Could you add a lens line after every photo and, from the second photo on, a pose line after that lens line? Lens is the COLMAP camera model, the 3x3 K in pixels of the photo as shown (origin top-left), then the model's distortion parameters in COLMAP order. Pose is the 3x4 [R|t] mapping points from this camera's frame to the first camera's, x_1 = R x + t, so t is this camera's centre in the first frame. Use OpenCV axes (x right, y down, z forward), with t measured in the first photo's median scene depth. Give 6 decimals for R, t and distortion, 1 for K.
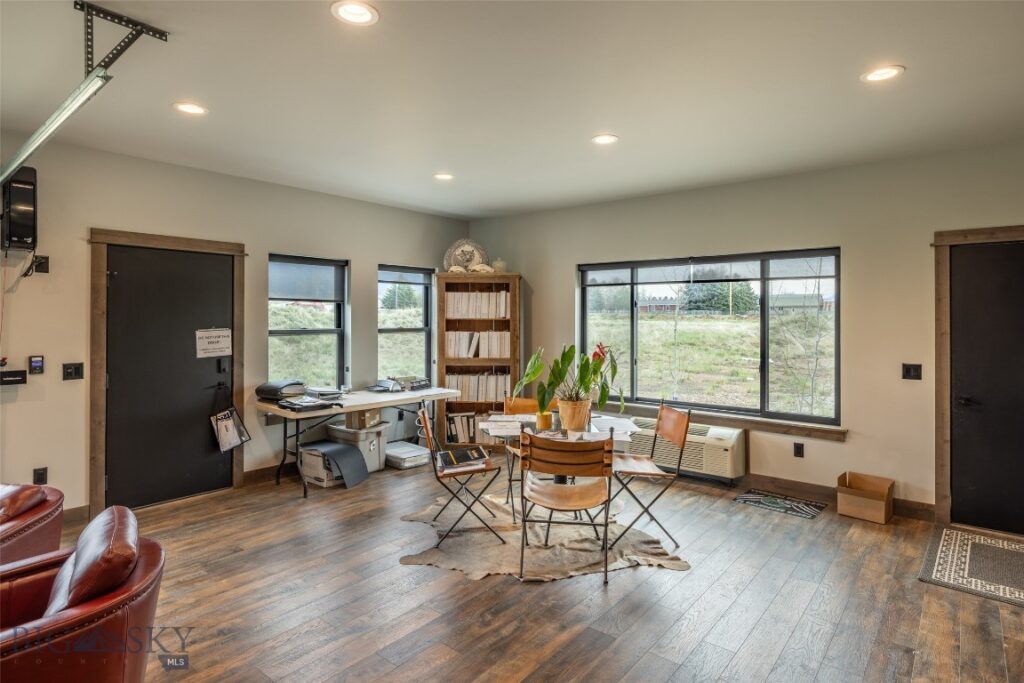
lens RADIAL K [[554.6, 0, 516.7], [0, 554.6, 319.9], [0, 0, 1]] dist [0.002701, -0.000132]
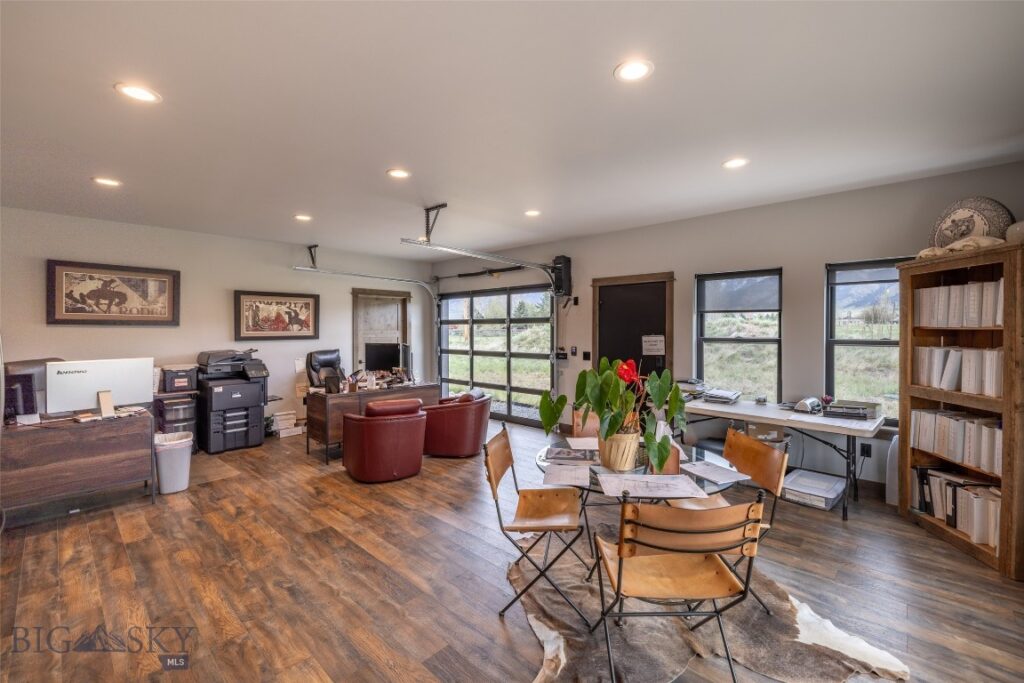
lens RADIAL K [[435.3, 0, 512.6], [0, 435.3, 337.2], [0, 0, 1]] dist [0.002540, 0.000153]
pose [[-0.062066, 0.020899, -0.997853, 0.529786], [-0.000063, 0.999781, 0.020943, -0.002465], [0.998072, 0.001363, -0.062052, 0.641718]]
